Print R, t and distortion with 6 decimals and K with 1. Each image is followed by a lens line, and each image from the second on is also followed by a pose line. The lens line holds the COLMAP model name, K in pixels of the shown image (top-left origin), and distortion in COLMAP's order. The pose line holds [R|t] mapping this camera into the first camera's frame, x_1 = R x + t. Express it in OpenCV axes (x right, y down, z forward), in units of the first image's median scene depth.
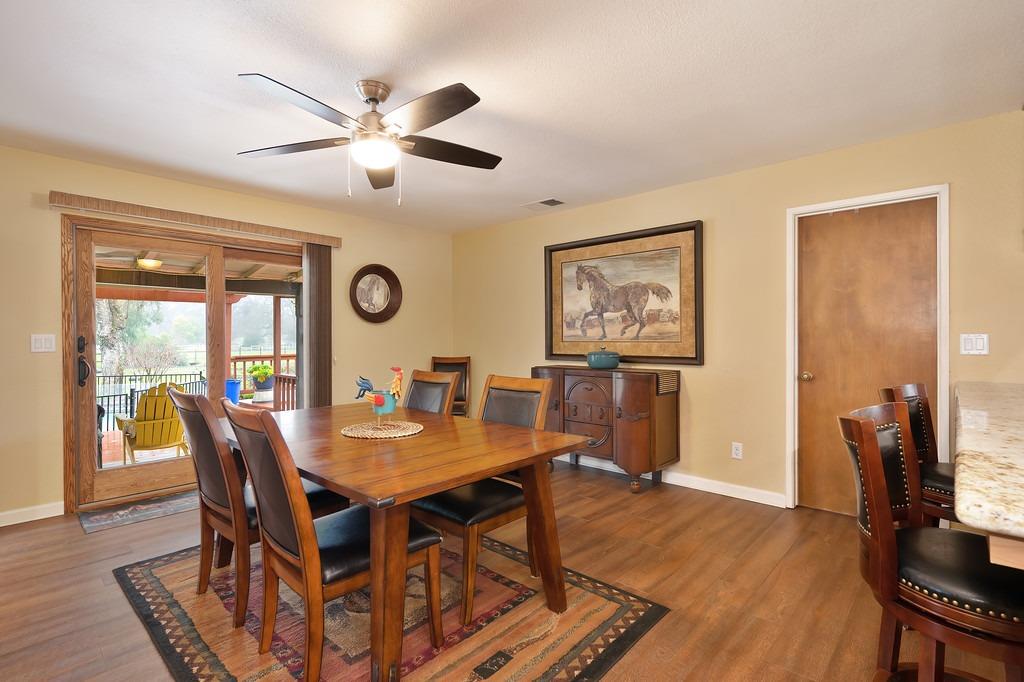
lens RADIAL K [[480.5, 0, 520.4], [0, 480.5, 338.6], [0, 0, 1]] dist [-0.000017, 0.000565]
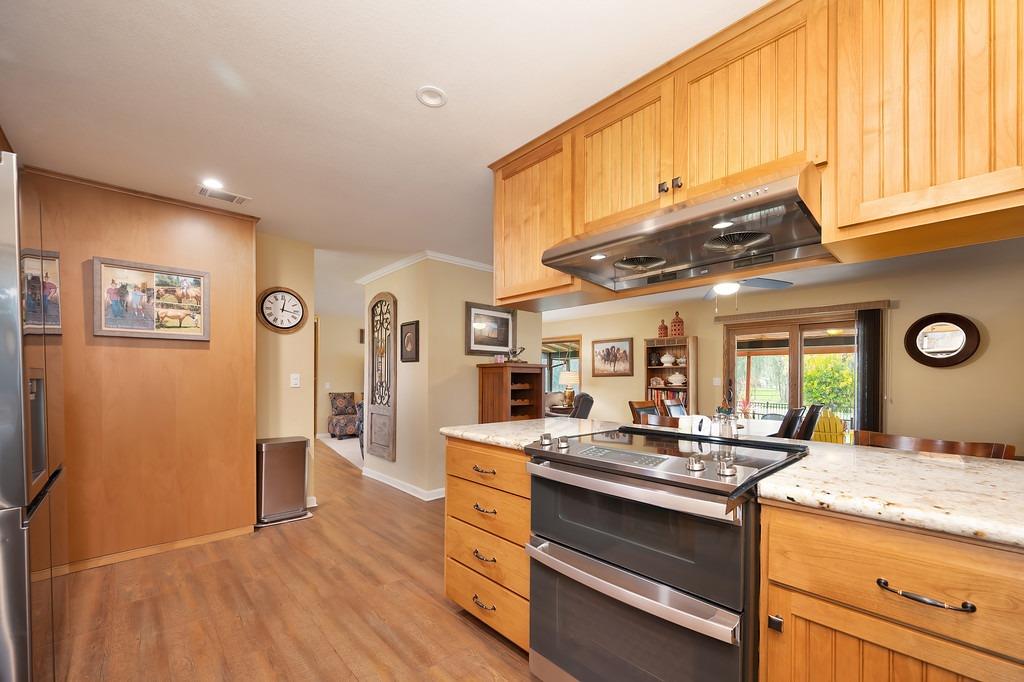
lens RADIAL K [[405.7, 0, 518.3], [0, 405.7, 378.8], [0, 0, 1]] dist [-0.000884, -0.000091]
pose [[-0.069425, 0.003713, -0.997580, 0.821864], [-0.009779, 0.999942, 0.004402, -0.002616], [0.997539, 0.010061, -0.069385, 0.141525]]
